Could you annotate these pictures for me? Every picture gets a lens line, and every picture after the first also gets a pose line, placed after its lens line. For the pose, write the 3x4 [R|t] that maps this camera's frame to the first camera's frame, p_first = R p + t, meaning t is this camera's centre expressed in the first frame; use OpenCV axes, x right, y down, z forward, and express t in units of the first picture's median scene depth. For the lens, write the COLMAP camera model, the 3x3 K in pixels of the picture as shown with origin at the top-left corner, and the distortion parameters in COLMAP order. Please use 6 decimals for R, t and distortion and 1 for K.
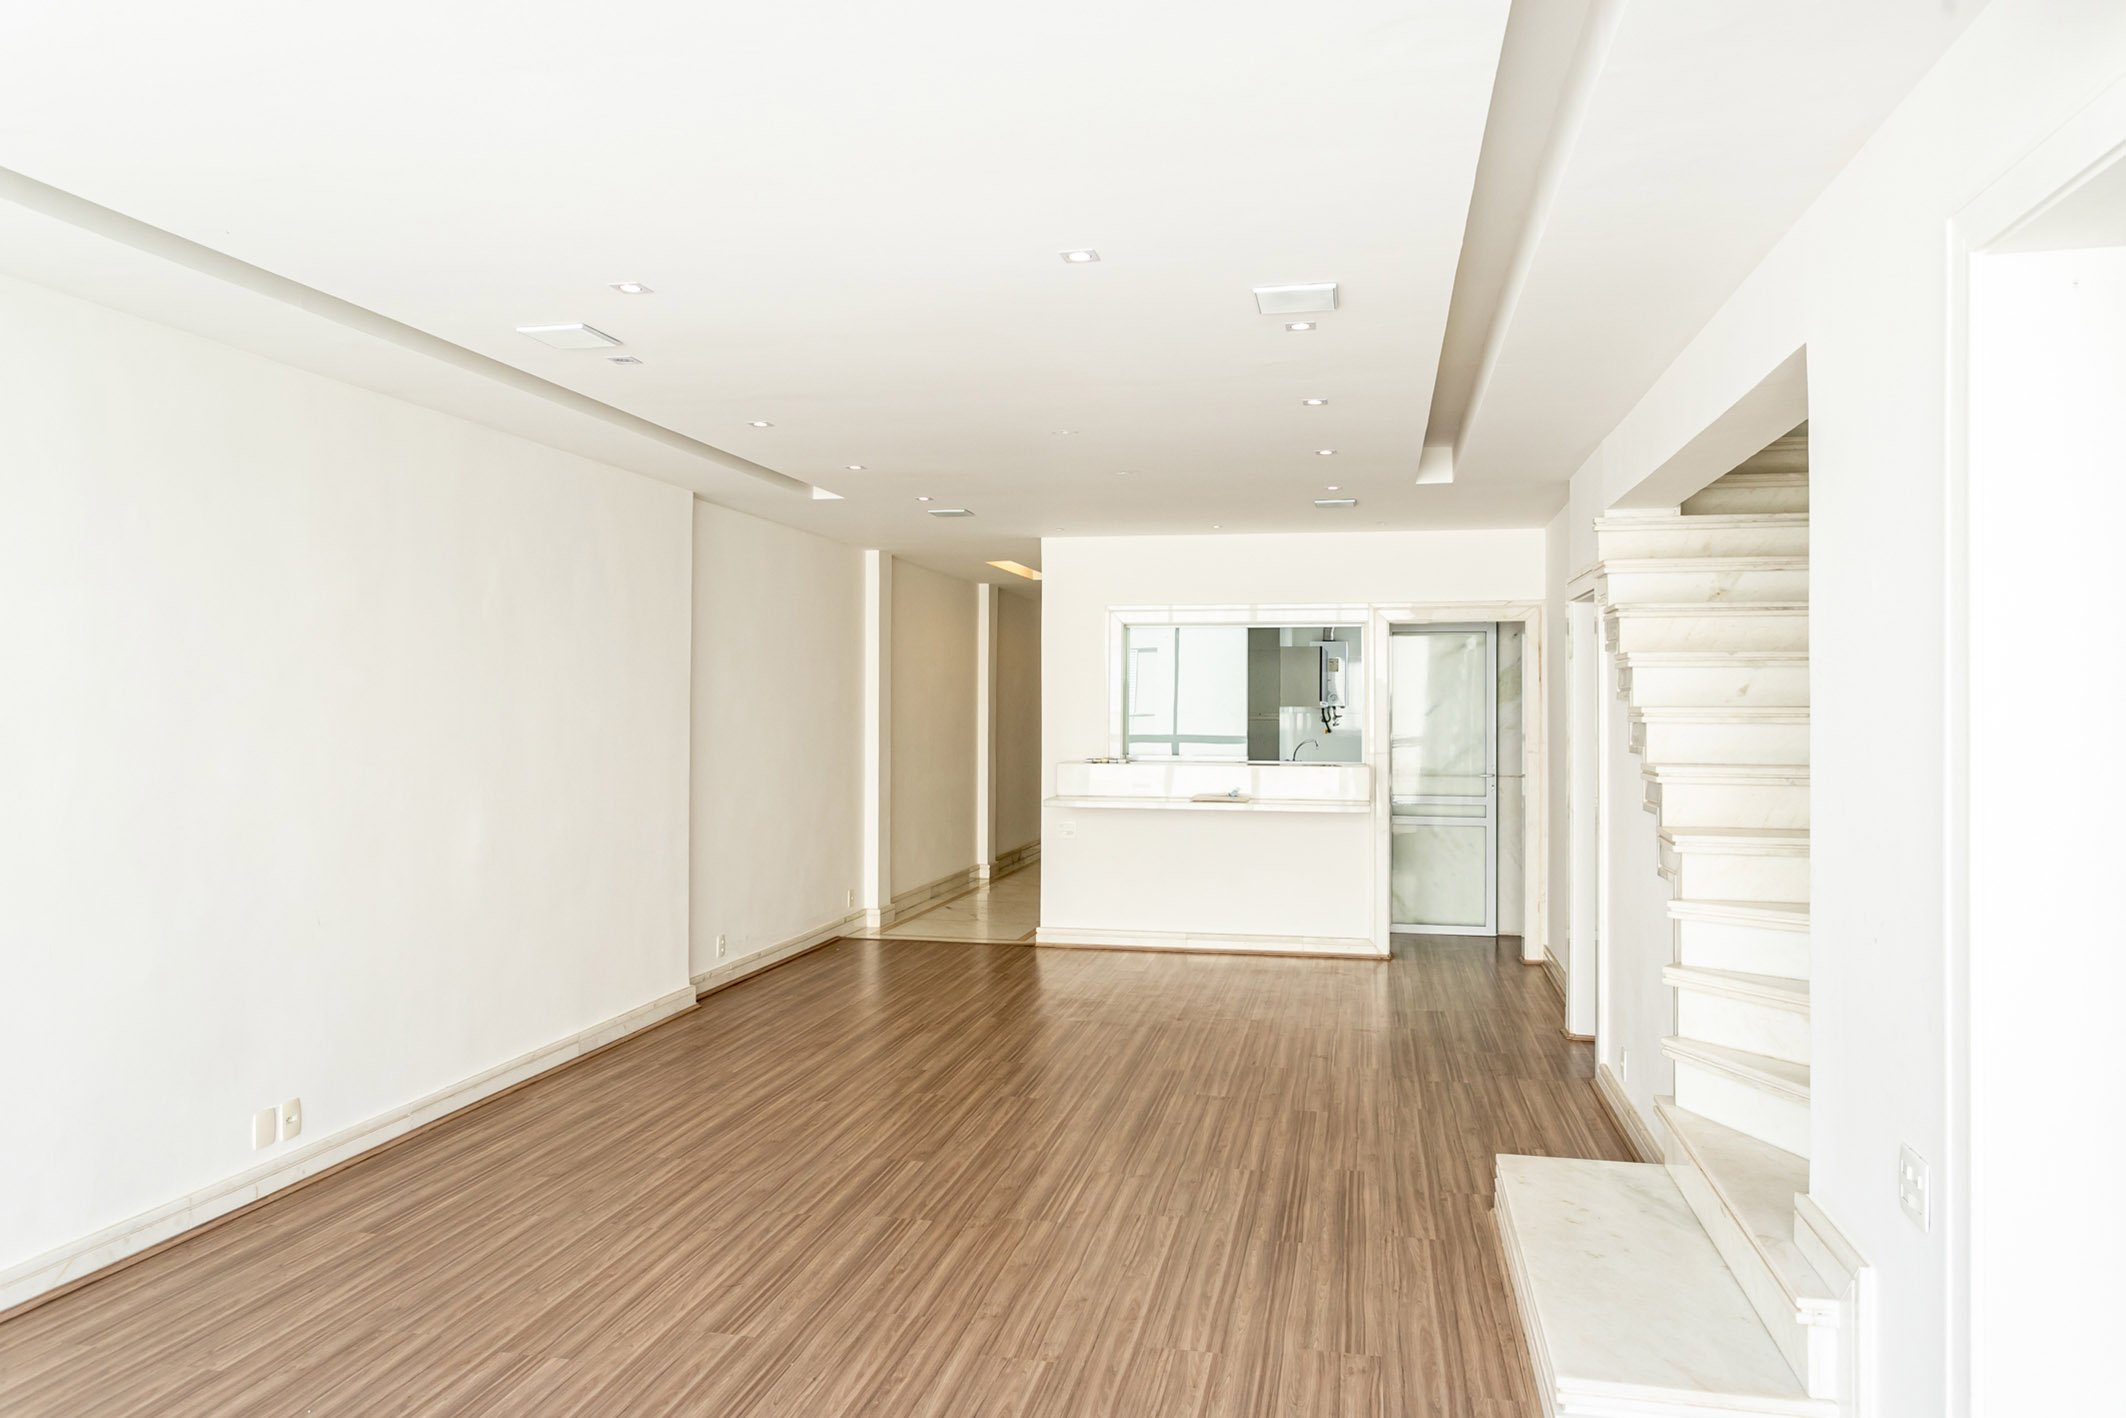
lens RADIAL K [[1352.9, 0, 1062.5], [0, 1352.9, 718.1], [0, 0, 1]] dist [-0.003690, 0.013556]
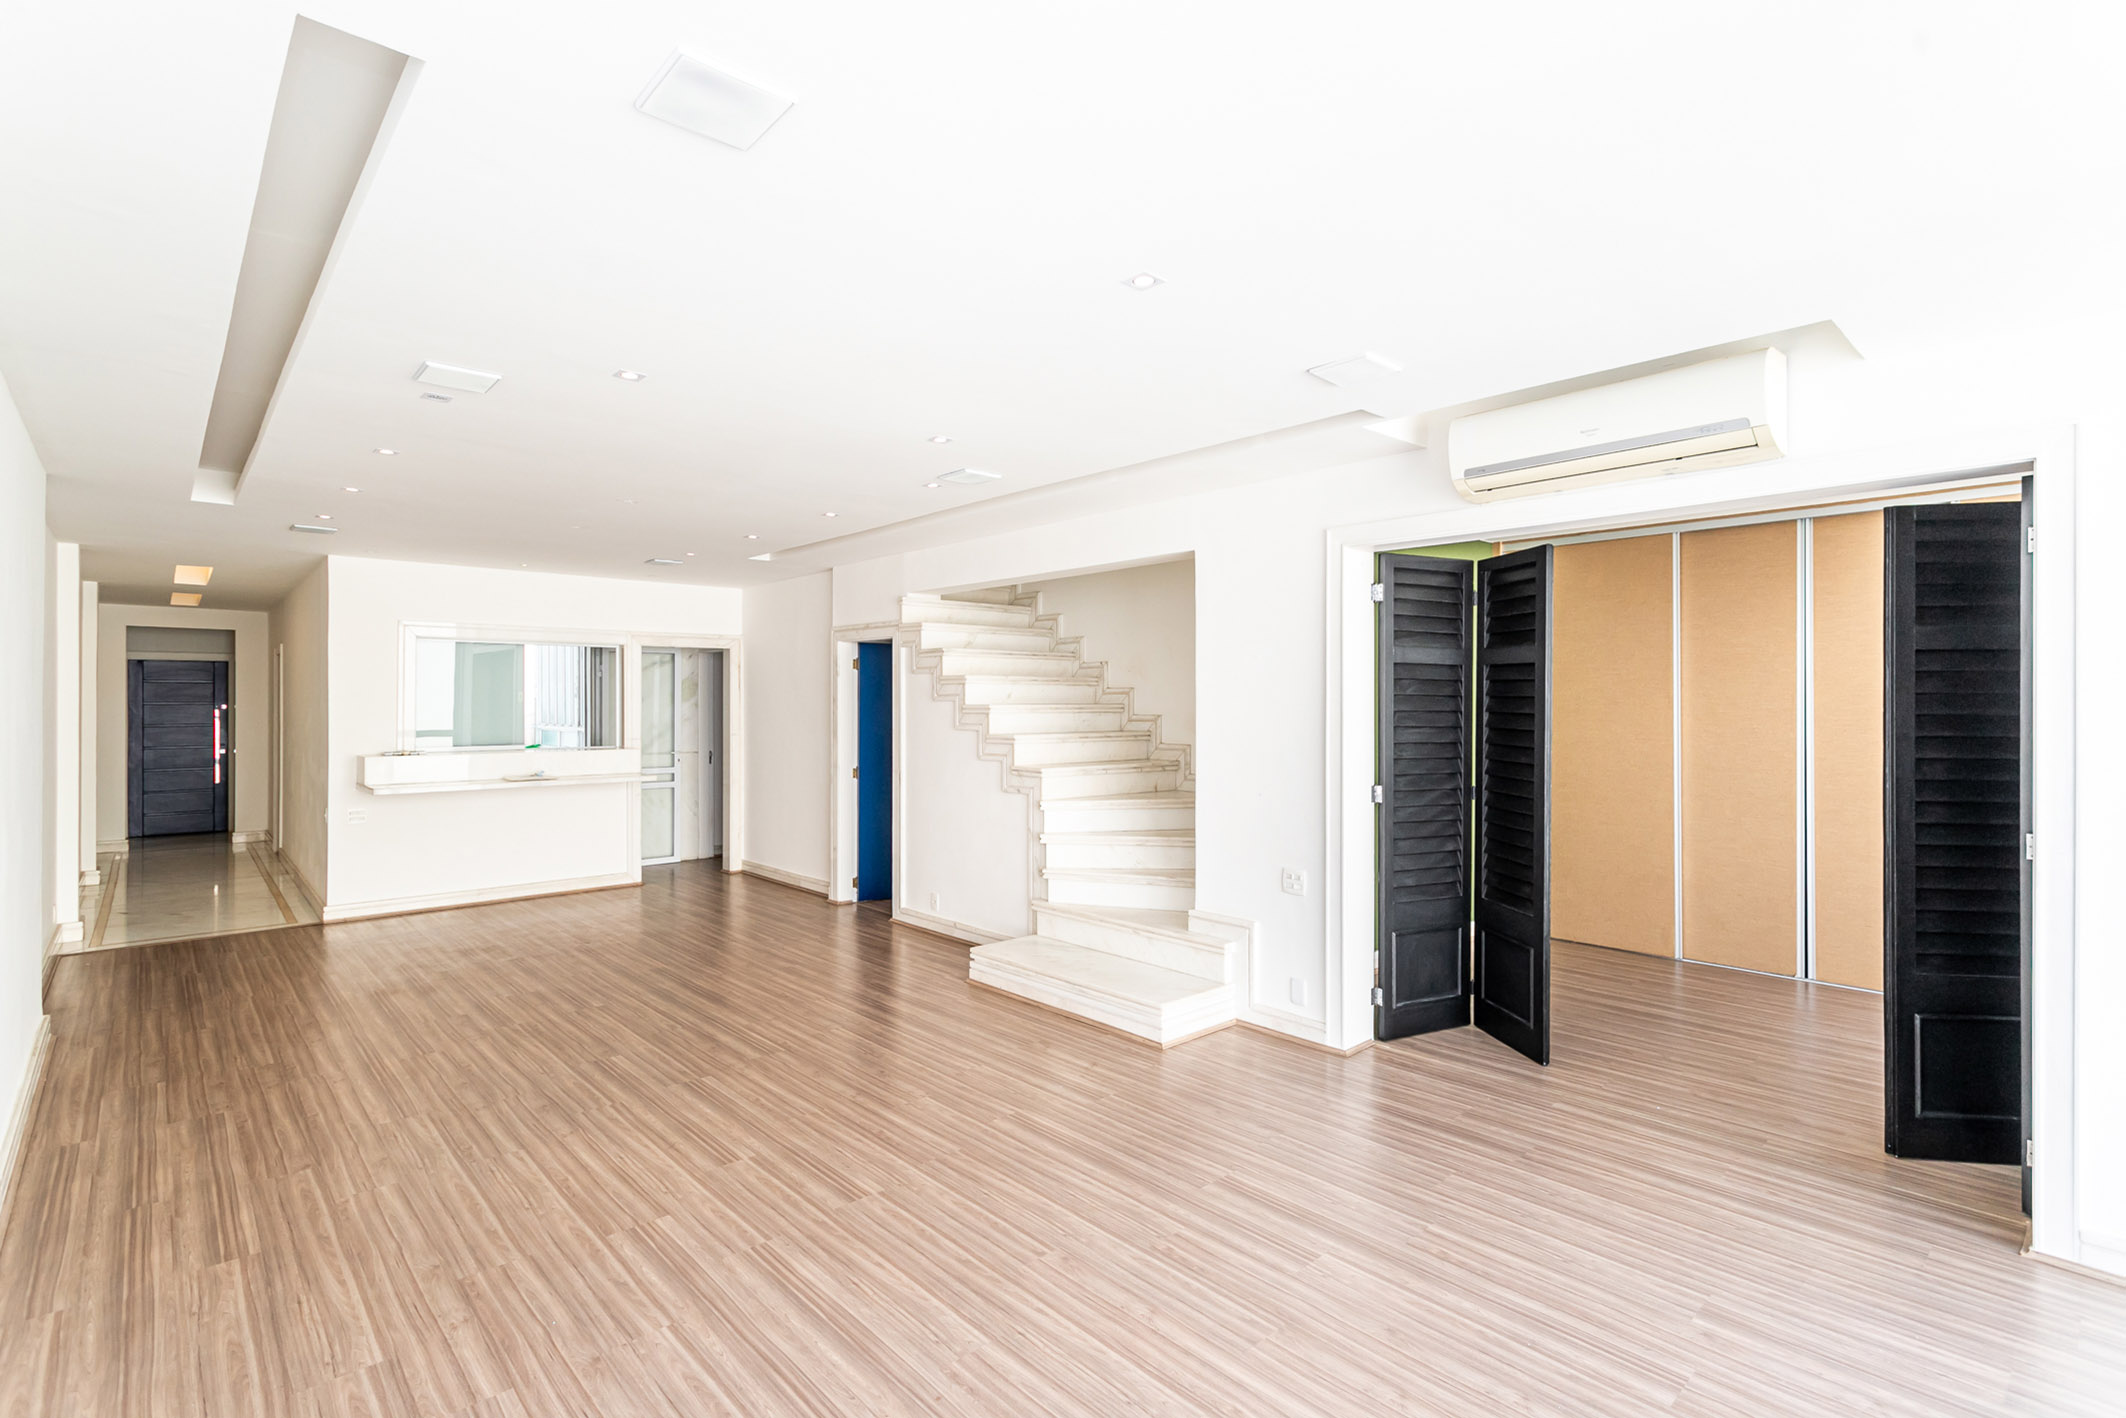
lens RADIAL K [[1011.7, 0, 1005.4], [0, 1011.7, 692.1], [0, 0, 1]] dist [0.002082, 0.001305]
pose [[0.599797, 0.008329, 0.800109, -0.677379], [0.011148, 0.999762, -0.018765, 0.002824], [-0.800074, 0.020175, 0.599561, 0.120084]]
